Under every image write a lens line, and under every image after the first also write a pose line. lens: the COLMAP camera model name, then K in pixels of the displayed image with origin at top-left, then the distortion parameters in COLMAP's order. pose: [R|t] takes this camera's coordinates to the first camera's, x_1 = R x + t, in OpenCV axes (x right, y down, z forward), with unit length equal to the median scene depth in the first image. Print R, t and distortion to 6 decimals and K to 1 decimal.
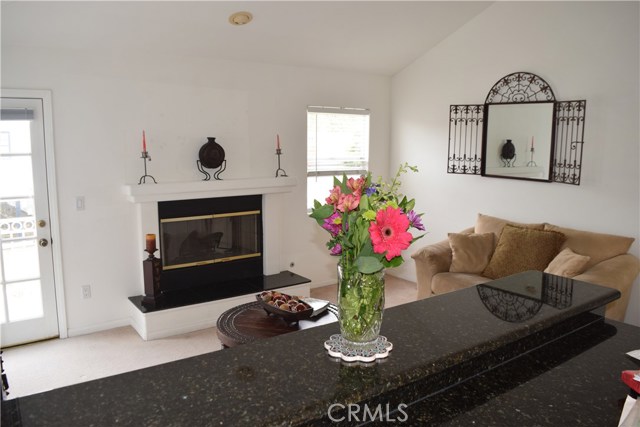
lens RADIAL K [[513.6, 0, 320.0], [0, 513.6, 213.5], [0, 0, 1]] dist [-0.088525, 0.003179]
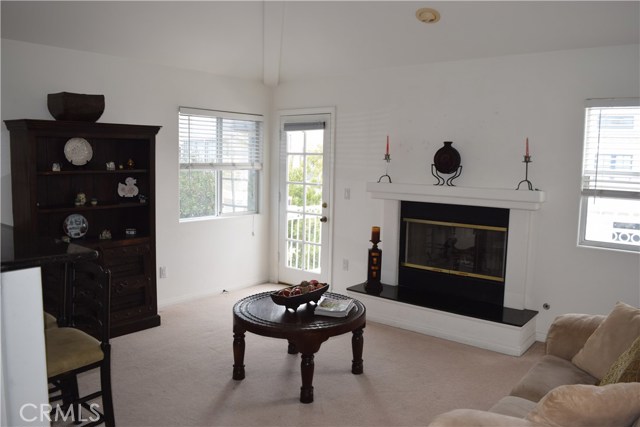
lens RADIAL K [[513.6, 0, 320.0], [0, 513.6, 213.5], [0, 0, 1]] dist [-0.088525, 0.003179]
pose [[0.261249, 0.101988, -0.959868, 0.677423], [-0.156531, 0.985717, 0.062131, -0.037024], [0.952495, 0.134017, 0.273482, 0.530044]]
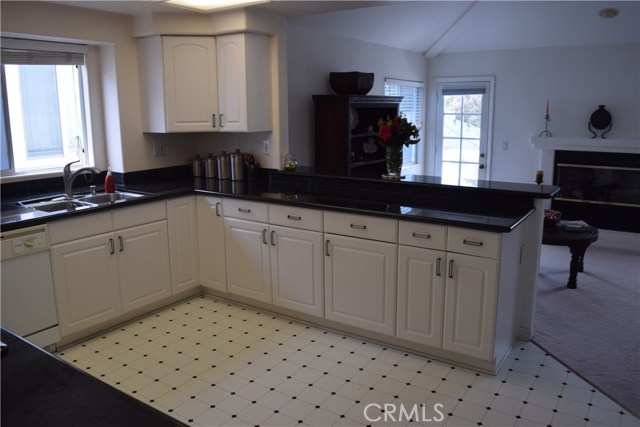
lens RADIAL K [[513.6, 0, 320.0], [0, 513.6, 213.5], [0, 0, 1]] dist [-0.088525, 0.003179]
pose [[0.345966, 0.180064, -0.920806, 0.765749], [-0.125797, 0.981452, 0.144658, 0.028909], [0.929775, 0.065788, 0.362201, -0.110049]]
